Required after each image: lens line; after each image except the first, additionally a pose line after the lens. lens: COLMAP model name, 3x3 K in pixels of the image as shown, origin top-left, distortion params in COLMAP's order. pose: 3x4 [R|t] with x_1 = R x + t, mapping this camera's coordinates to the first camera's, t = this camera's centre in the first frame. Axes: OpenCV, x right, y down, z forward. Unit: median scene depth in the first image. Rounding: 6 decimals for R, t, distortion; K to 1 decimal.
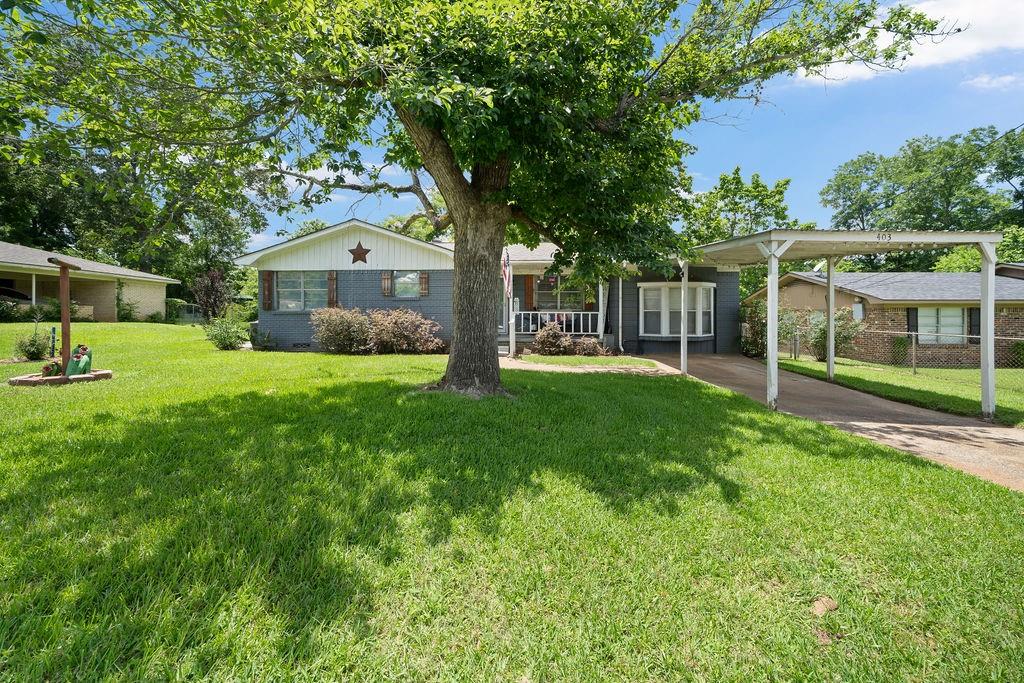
lens RADIAL K [[354.9, 0, 513.0], [0, 354.9, 332.0], [0, 0, 1]] dist [-0.000582, -0.000152]
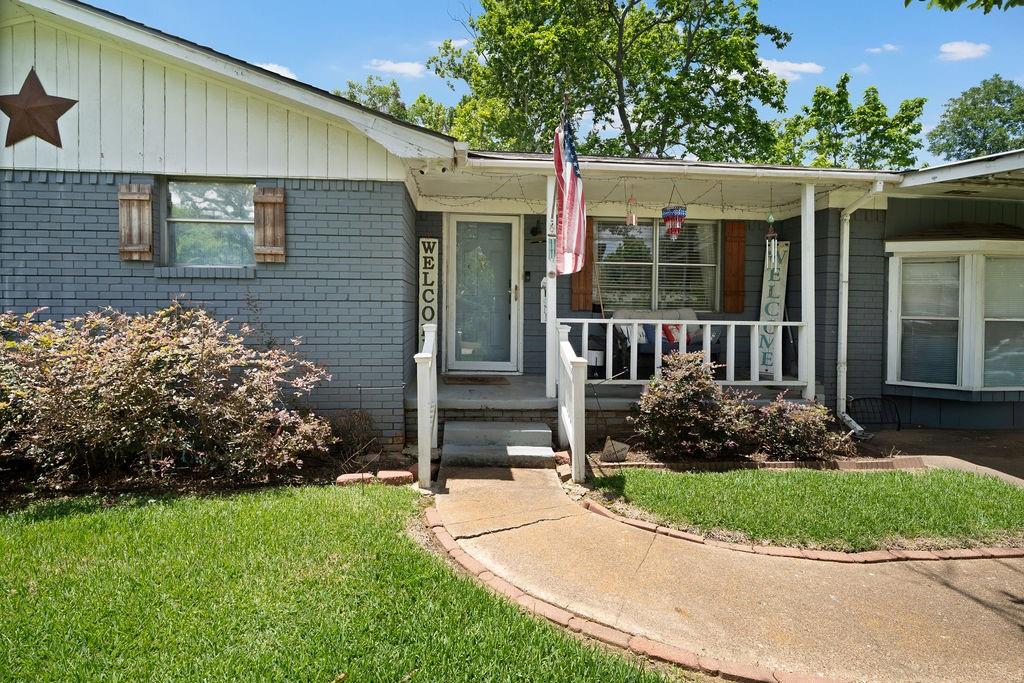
lens RADIAL K [[488.1, 0, 512.0], [0, 488.1, 341.5], [0, 0, 1]] dist [0.001953, 0.000579]
pose [[0.993742, 0.002545, 0.111670, -0.091211], [-0.004890, 0.999773, 0.020738, -0.044830], [-0.111592, -0.021154, 0.993529, 0.550343]]
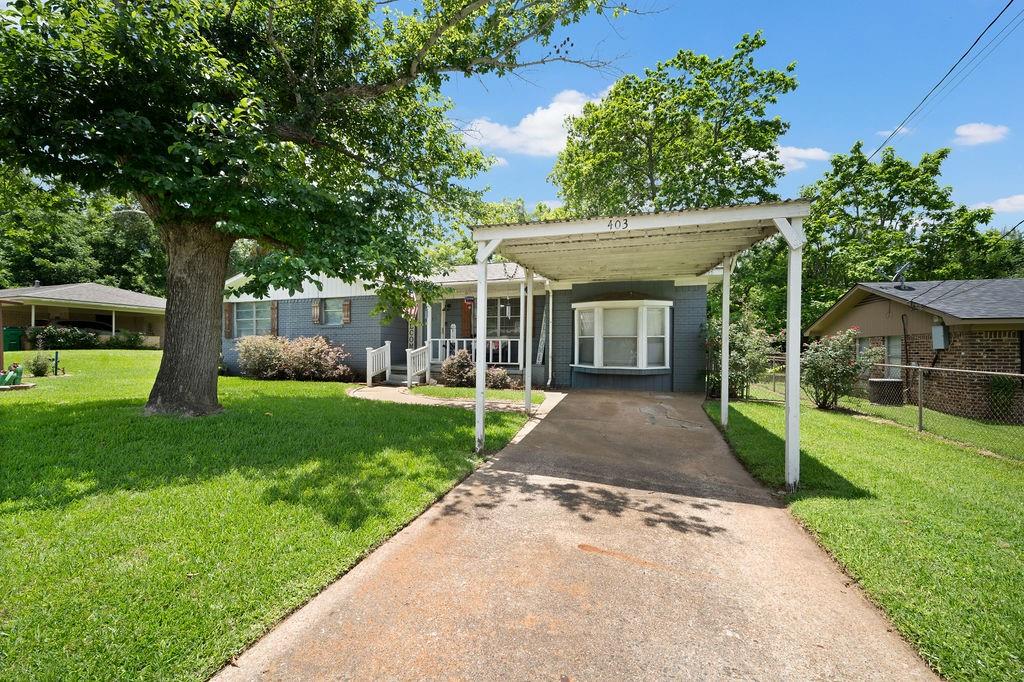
lens RADIAL K [[395.0, 0, 513.0], [0, 395.0, 367.0], [0, 0, 1]] dist [-0.001539, -0.000078]
pose [[0.959999, 0.015953, -0.279547, 0.488499], [-0.015707, 0.999872, 0.003121, 0.009508], [0.279561, 0.001394, 0.960127, 0.075208]]
